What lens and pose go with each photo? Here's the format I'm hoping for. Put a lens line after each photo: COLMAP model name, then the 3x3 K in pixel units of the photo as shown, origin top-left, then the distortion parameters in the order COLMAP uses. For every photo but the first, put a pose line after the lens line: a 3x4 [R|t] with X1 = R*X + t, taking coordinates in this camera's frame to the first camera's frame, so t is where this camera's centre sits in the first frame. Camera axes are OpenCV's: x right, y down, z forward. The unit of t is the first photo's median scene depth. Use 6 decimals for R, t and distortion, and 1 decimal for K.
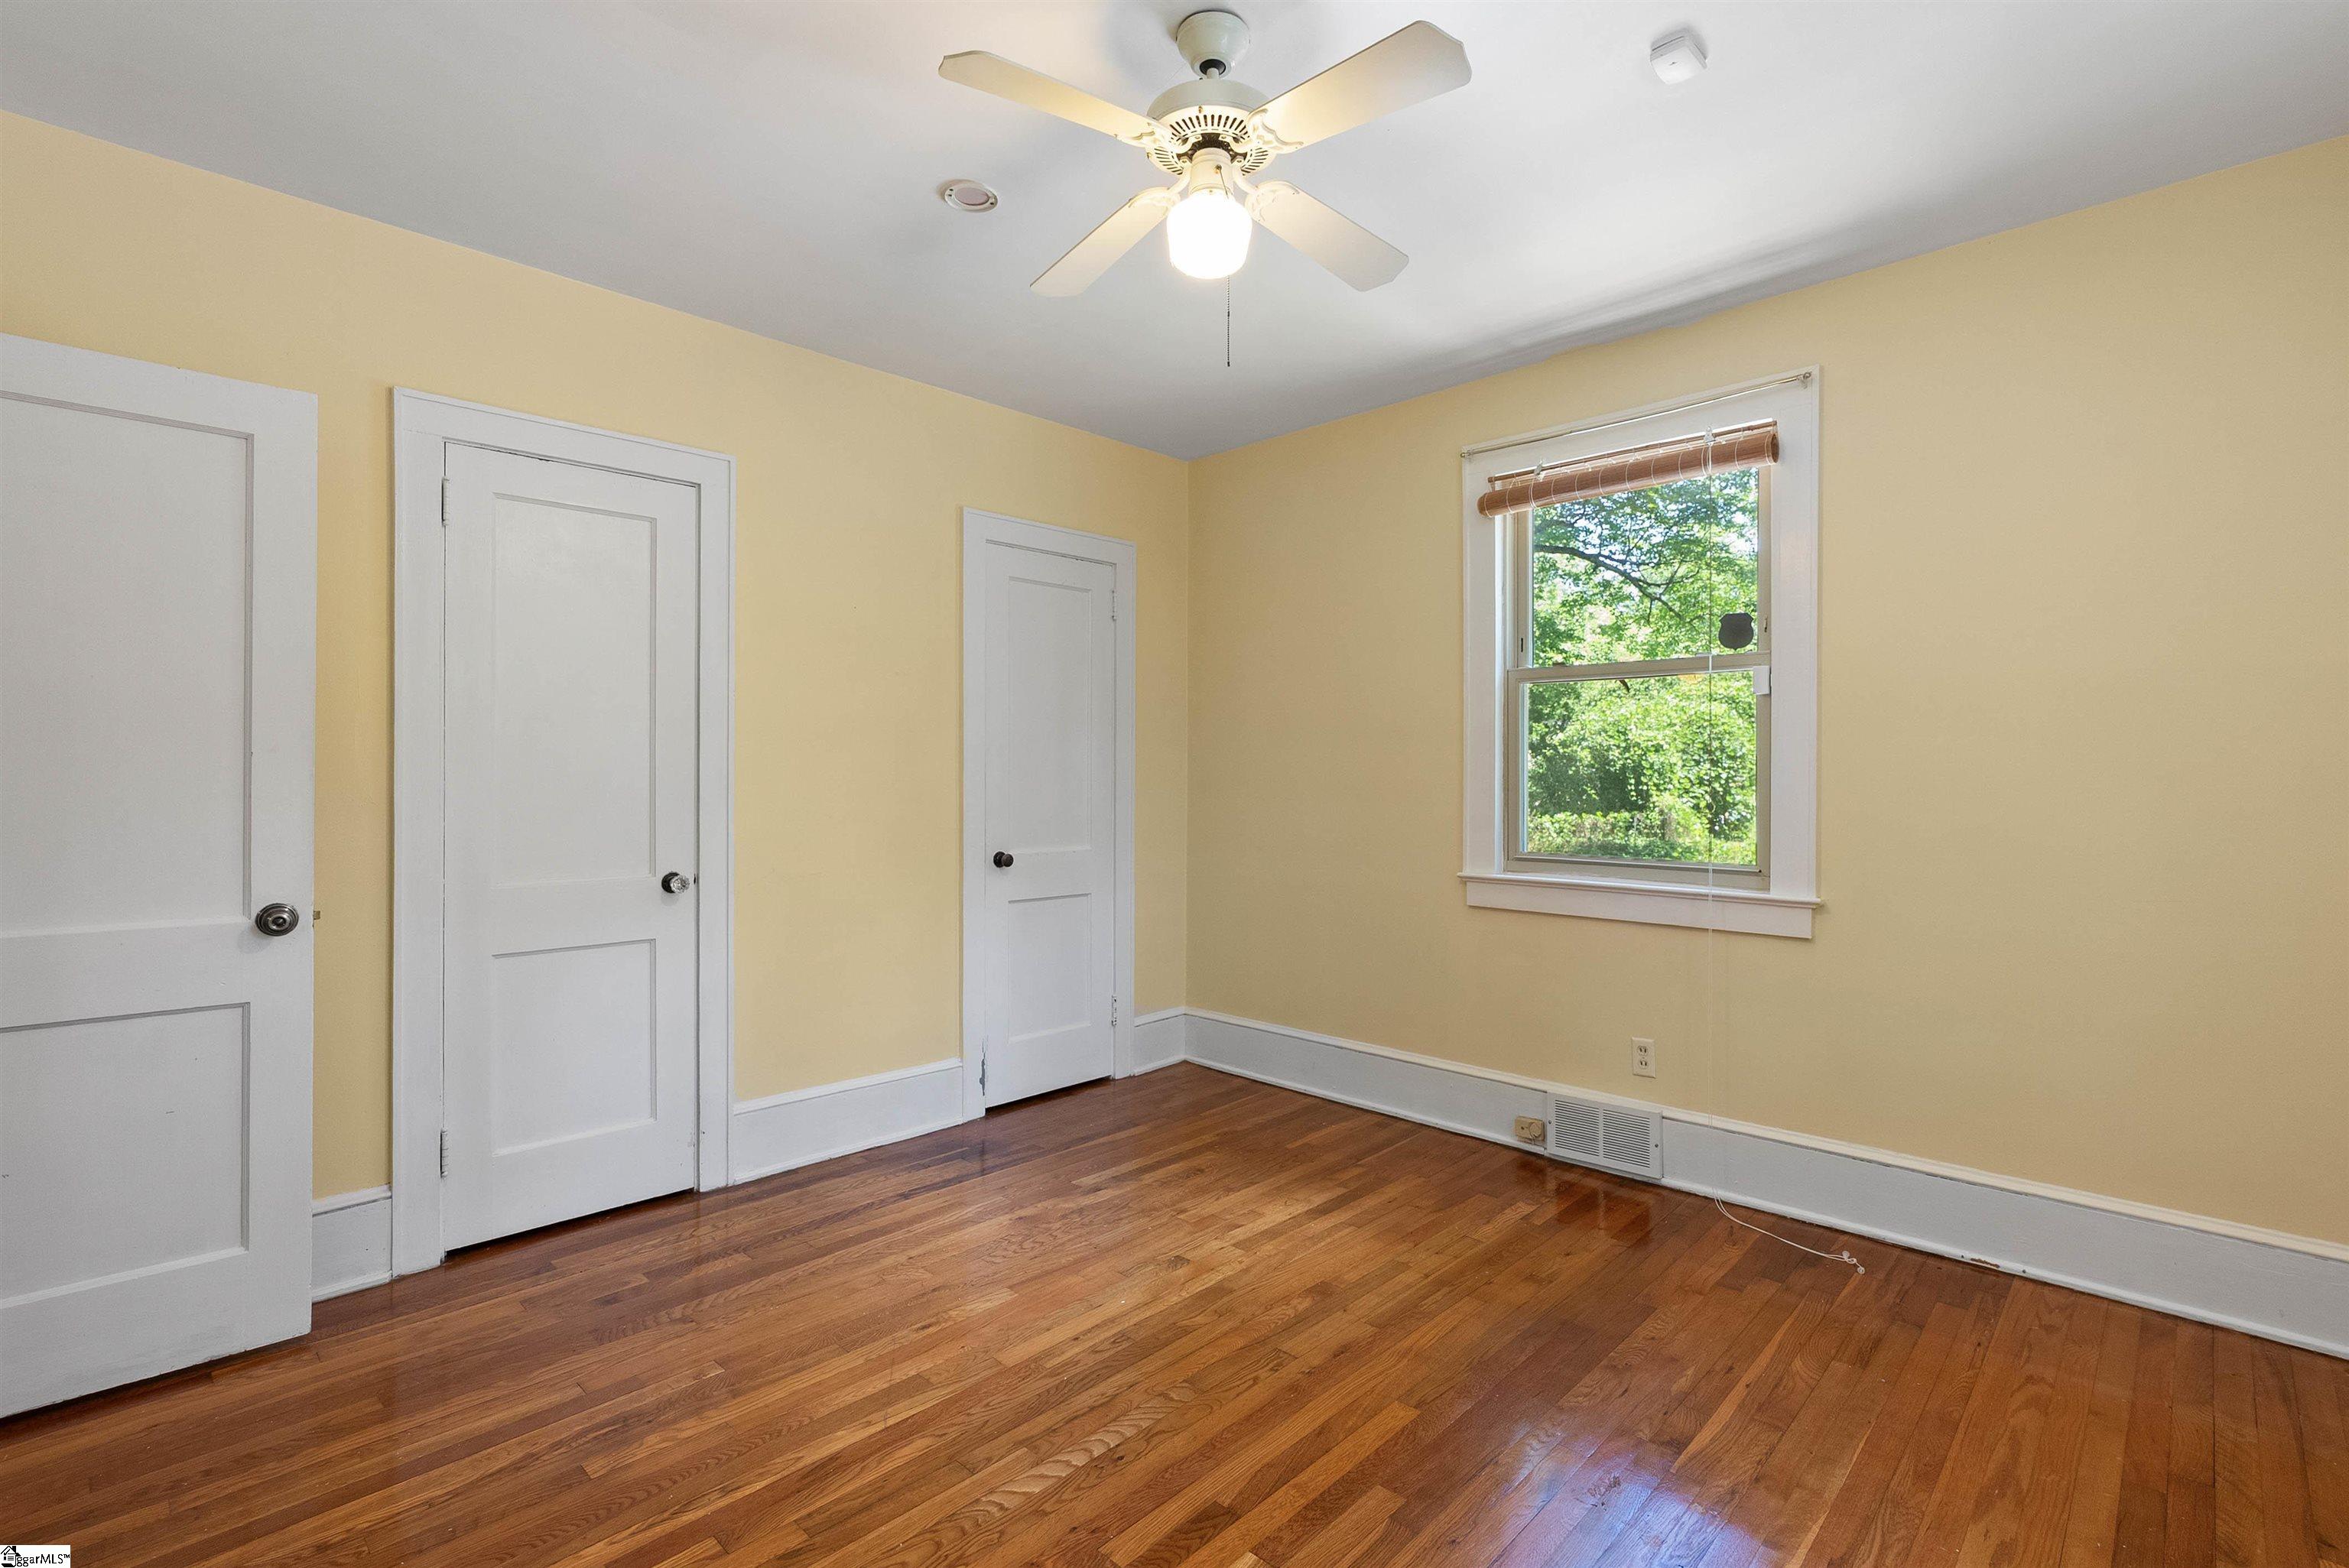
lens RADIAL K [[1071.5, 0, 1175.3], [0, 1071.5, 773.5], [0, 0, 1]] dist [0.000261, 0.000399]
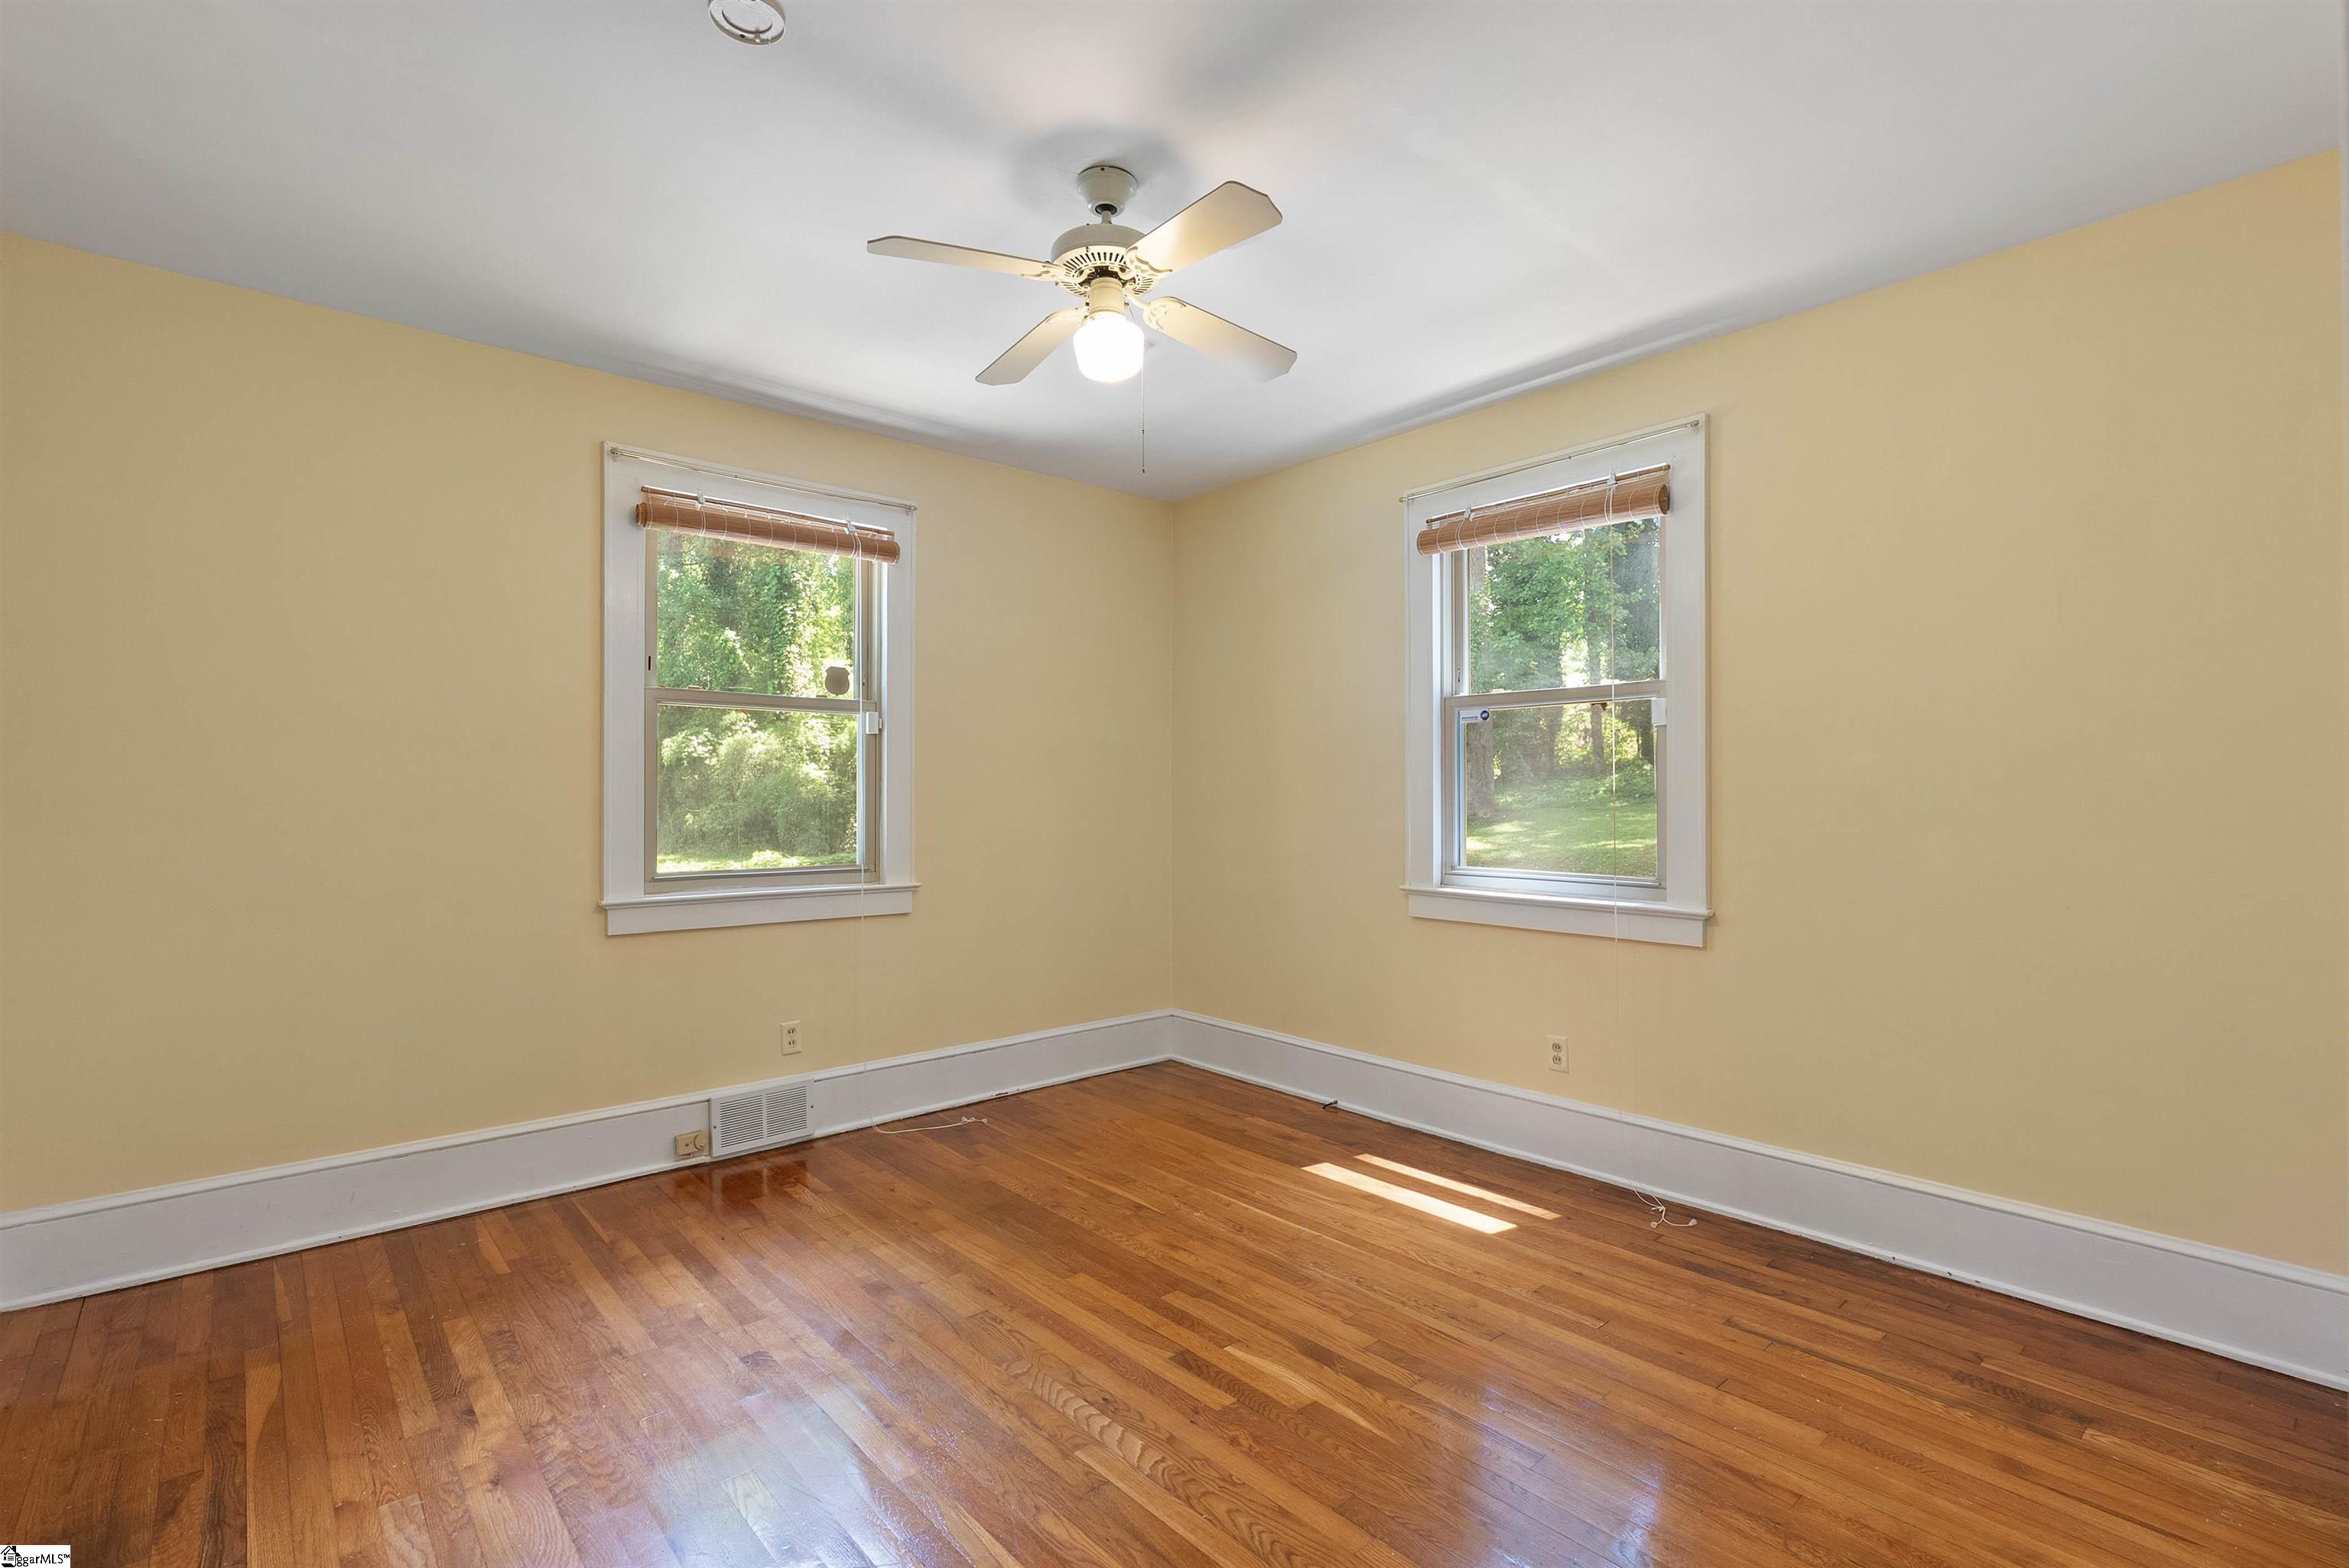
lens RADIAL K [[1076.9, 0, 1174.5], [0, 1076.9, 784.0], [0, 0, 1]] dist [-0.000639, 0.000067]
pose [[0.080278, 0.009000, 0.996732, -0.712889], [-0.000175, 0.999959, -0.009015, 0.000251], [-0.996773, 0.000549, 0.080276, 0.503734]]
